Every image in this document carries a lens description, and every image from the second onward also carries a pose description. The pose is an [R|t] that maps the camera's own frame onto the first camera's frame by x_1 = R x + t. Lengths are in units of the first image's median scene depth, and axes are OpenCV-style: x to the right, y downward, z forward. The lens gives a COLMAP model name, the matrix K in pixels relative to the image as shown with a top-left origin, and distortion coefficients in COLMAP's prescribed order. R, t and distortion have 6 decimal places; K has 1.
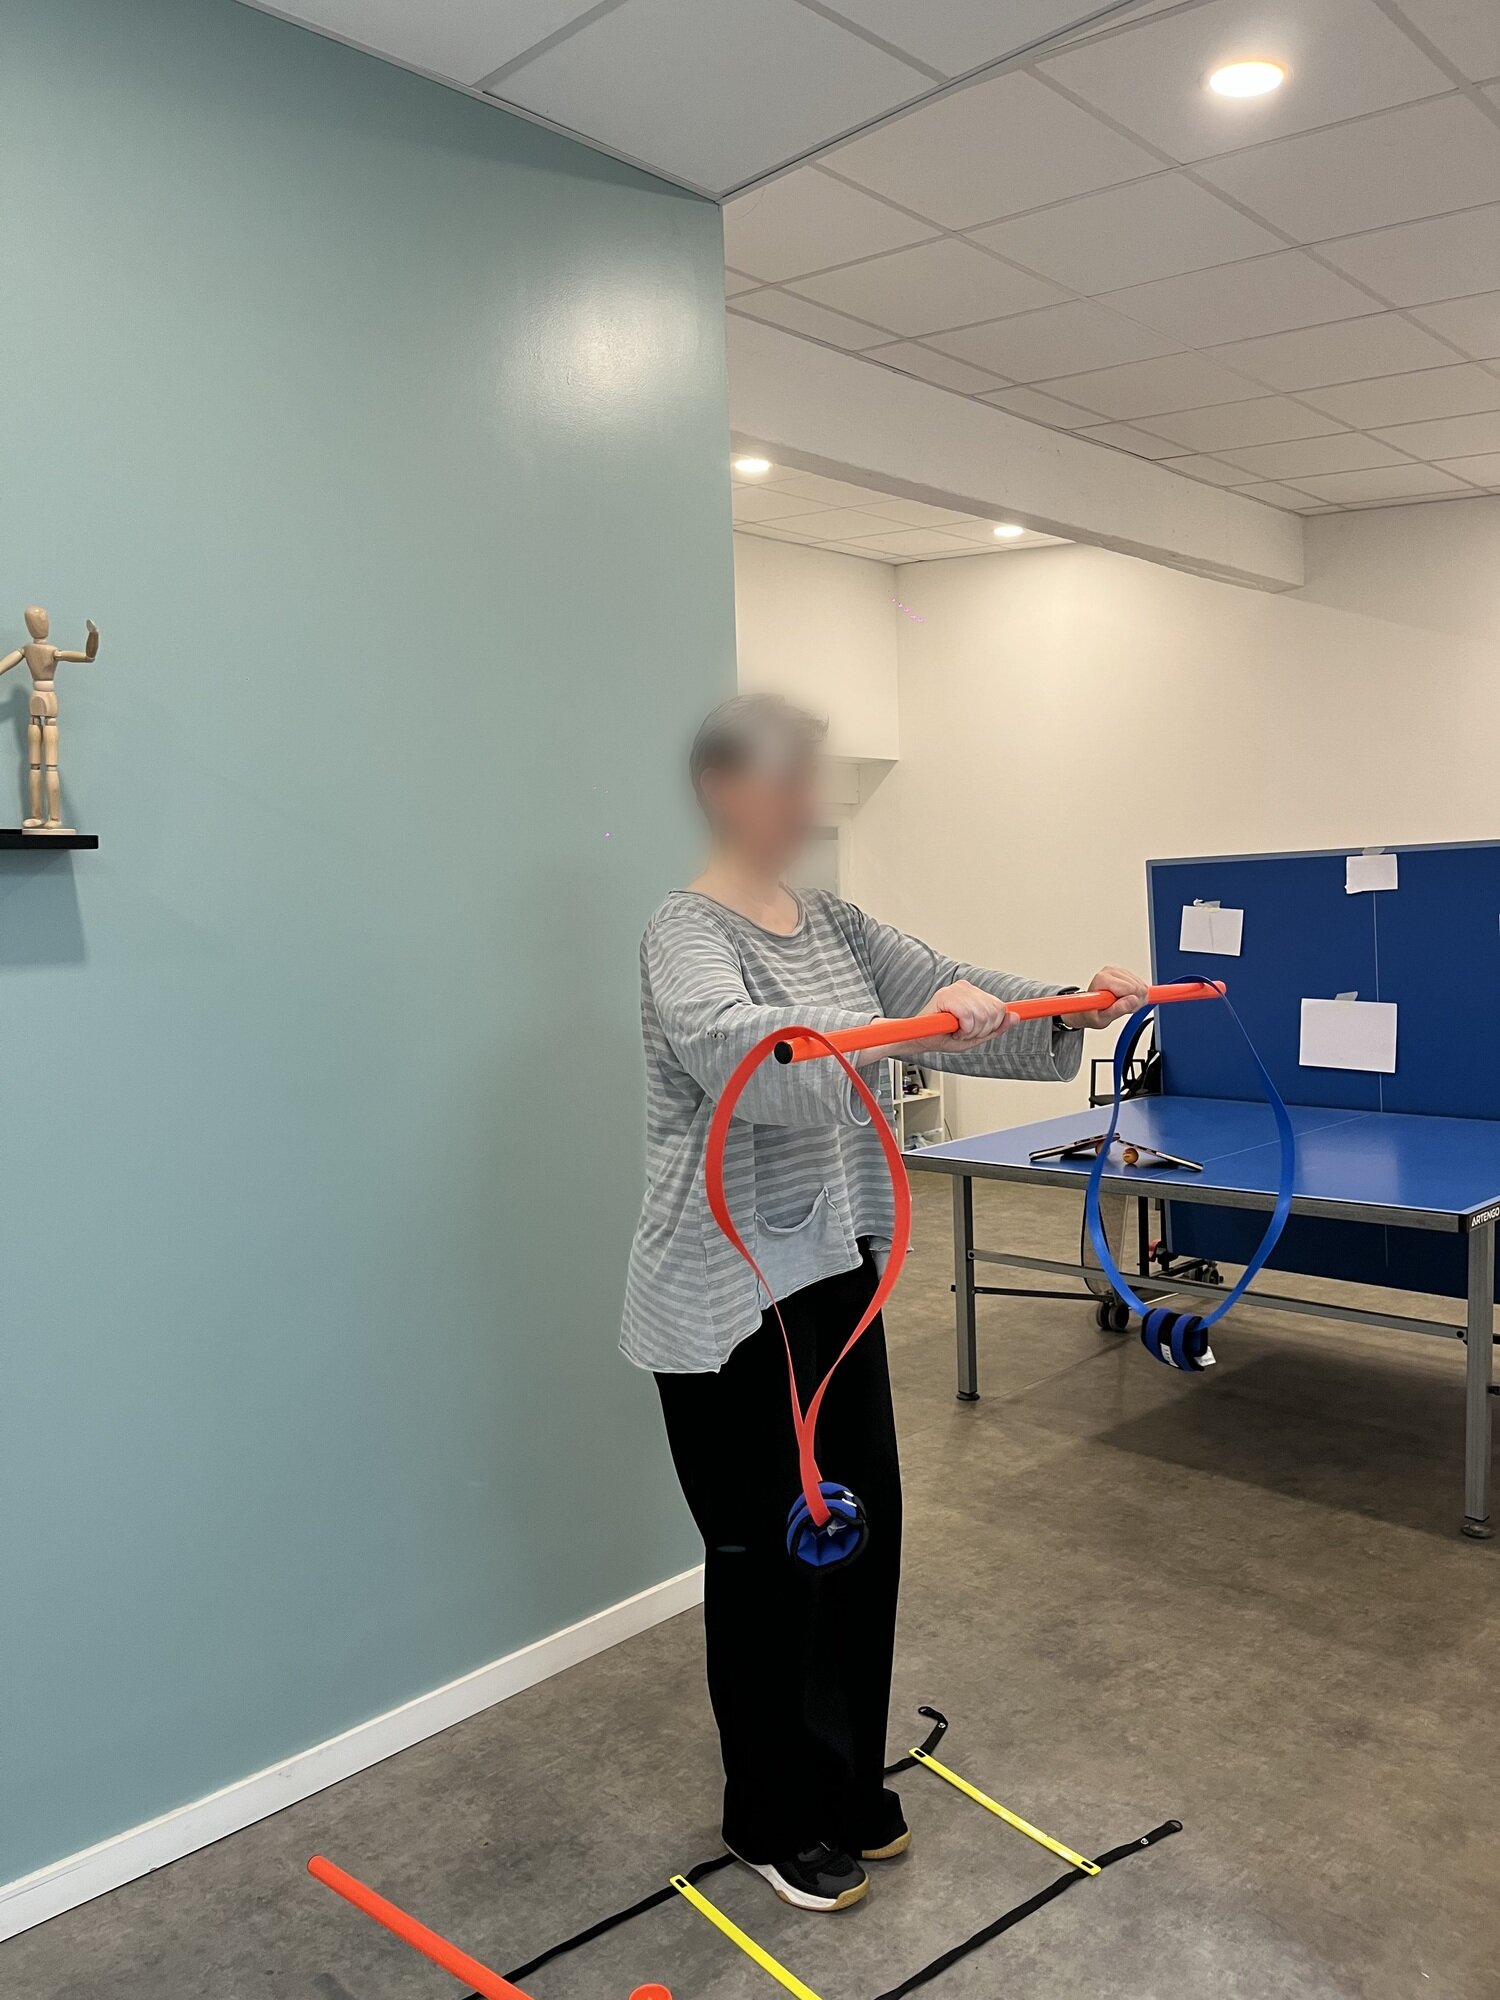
lens RADIAL K [[1537.7, 0, 749.9], [0, 1537.7, 1007.9], [0, 0, 1]] dist [0.058139, -0.087028]
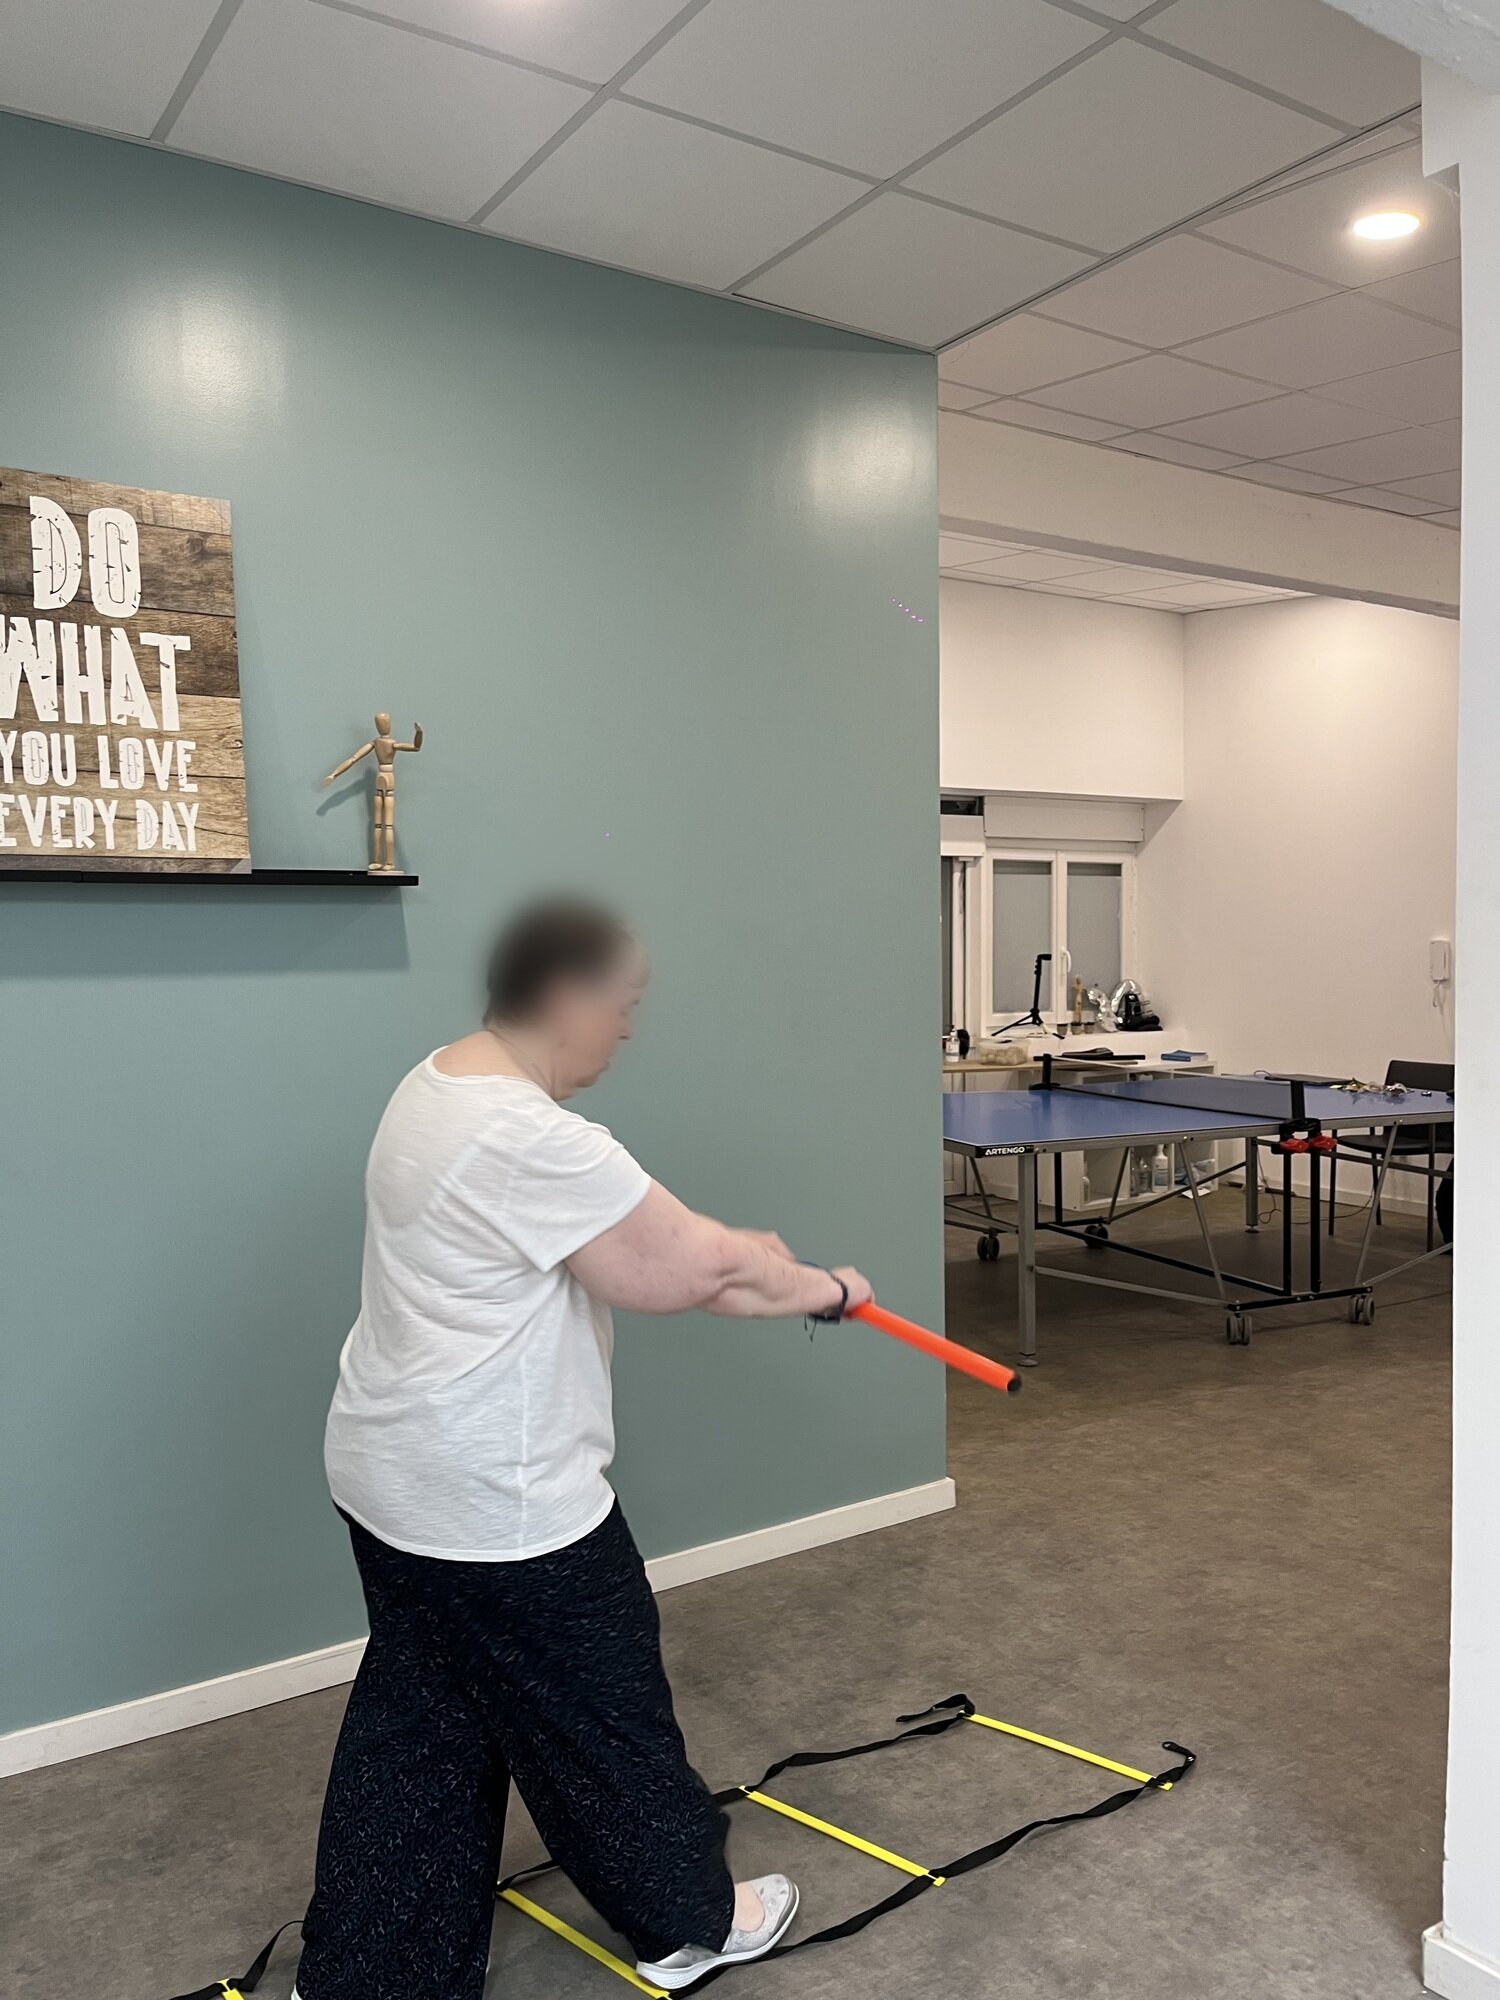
lens RADIAL K [[1518.0, 0, 747.1], [0, 1518.0, 993.7], [0, 0, 1]] dist [0.005982, 0.003990]
pose [[0.976763, 0.026672, -0.212657, 0.121231], [-0.032734, 0.999151, -0.025035, 0.013557], [0.211809, 0.031414, 0.976806, -0.197413]]
